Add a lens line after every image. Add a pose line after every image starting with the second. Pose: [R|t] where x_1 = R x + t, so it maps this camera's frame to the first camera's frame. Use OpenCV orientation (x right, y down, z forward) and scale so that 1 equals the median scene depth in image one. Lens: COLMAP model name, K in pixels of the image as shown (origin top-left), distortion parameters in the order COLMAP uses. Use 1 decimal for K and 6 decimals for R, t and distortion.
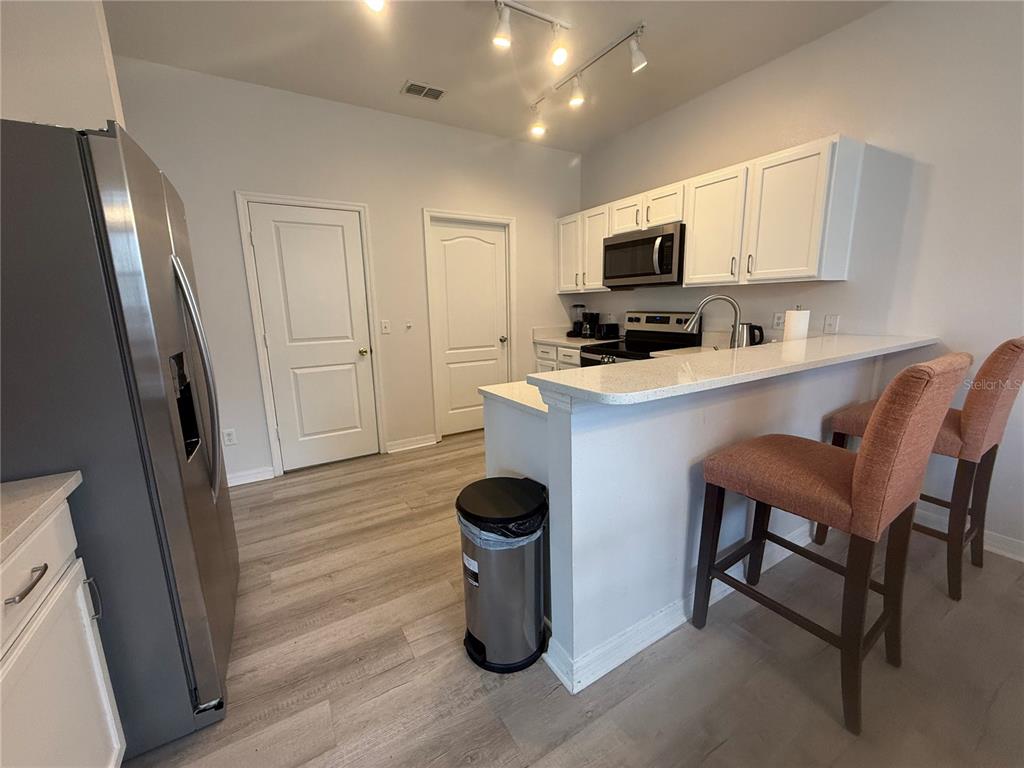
lens RADIAL K [[409.8, 0, 512.0], [0, 409.8, 384.0], [0, 0, 1]] dist [-0.000142, 0.000017]
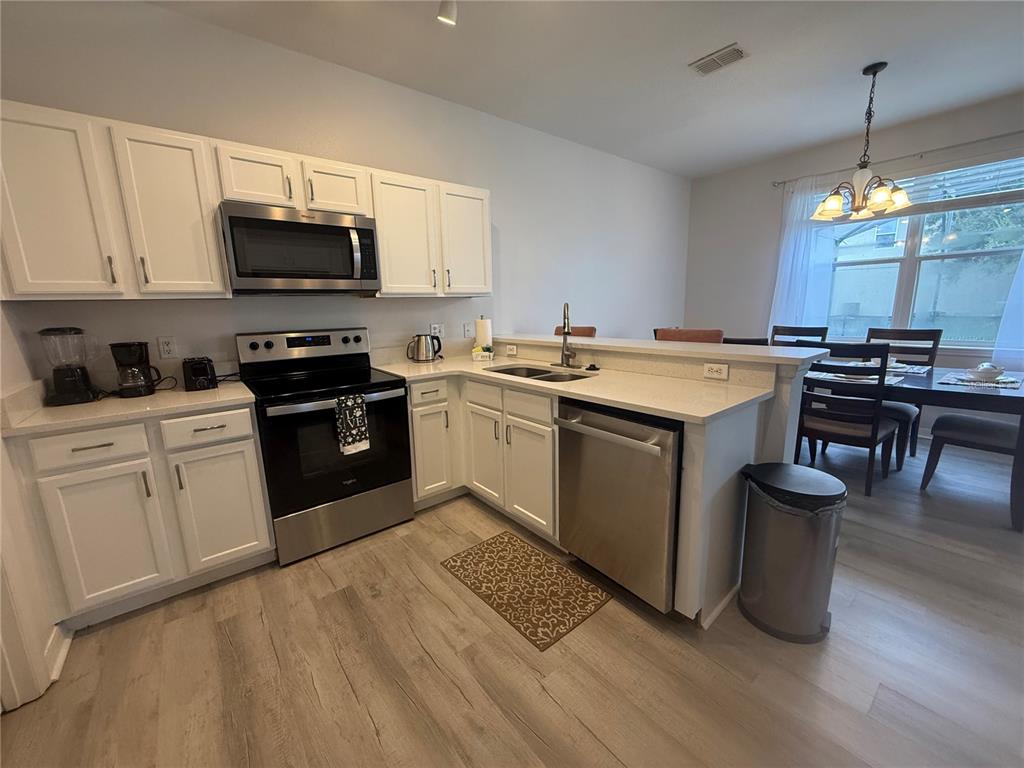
lens RADIAL K [[408.7, 0, 507.7], [0, 408.7, 383.5], [0, 0, 1]] dist [-0.000517, 0.000054]
pose [[-0.126611, -0.155160, 0.979742, -0.456942], [0.221921, 0.958225, 0.180431, -0.158334], [-0.966810, 0.240270, -0.086889, 0.855663]]
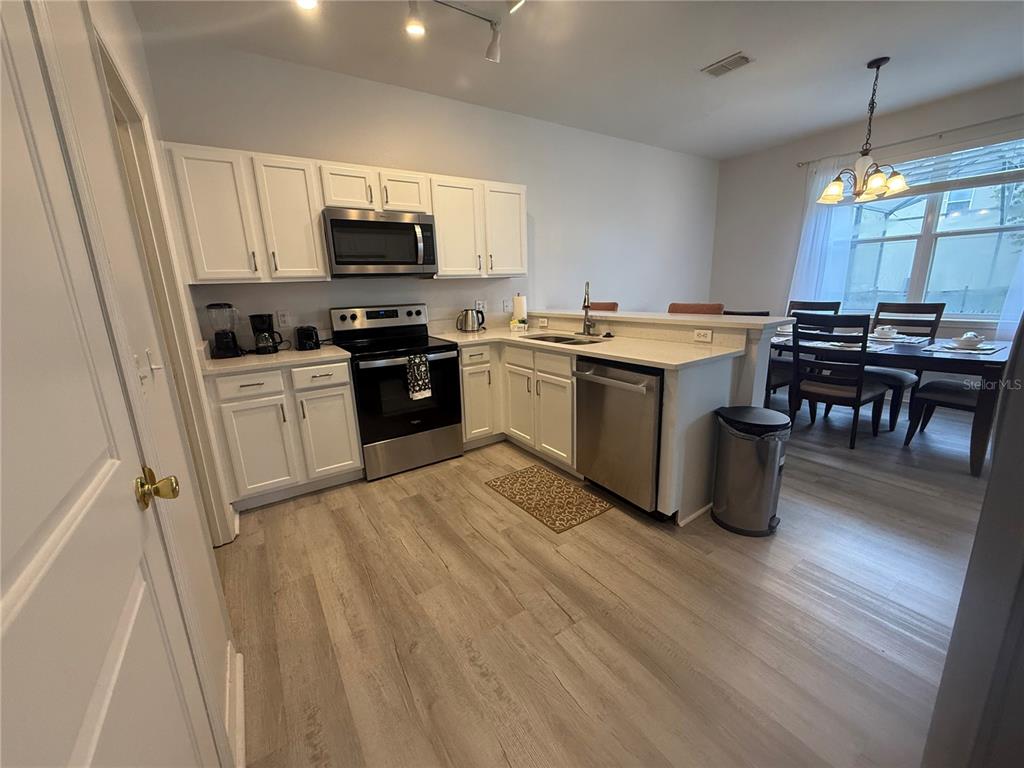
lens RADIAL K [[408.7, 0, 507.7], [0, 408.7, 383.5], [0, 0, 1]] dist [-0.000517, 0.000054]
pose [[-0.035420, -0.204855, 0.978151, -0.655290], [0.229719, 0.950888, 0.207464, -0.155172], [-0.972612, 0.232049, 0.013379, 0.865380]]
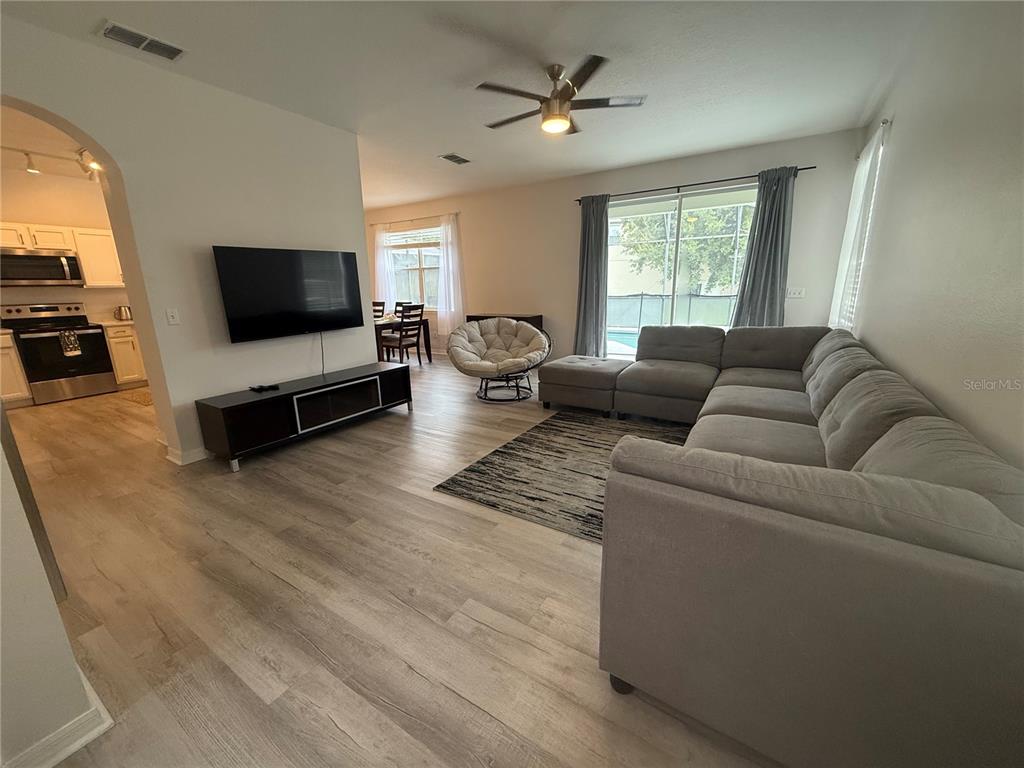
lens RADIAL K [[405.5, 0, 508.3], [0, 405.5, 384.3], [0, 0, 1]] dist [-0.001979, -0.000031]
pose [[-0.449030, -0.179154, 0.875372, -1.971246], [0.205845, 0.932599, 0.296456, 0.008231], [-0.869483, 0.313308, -0.381887, 0.217611]]
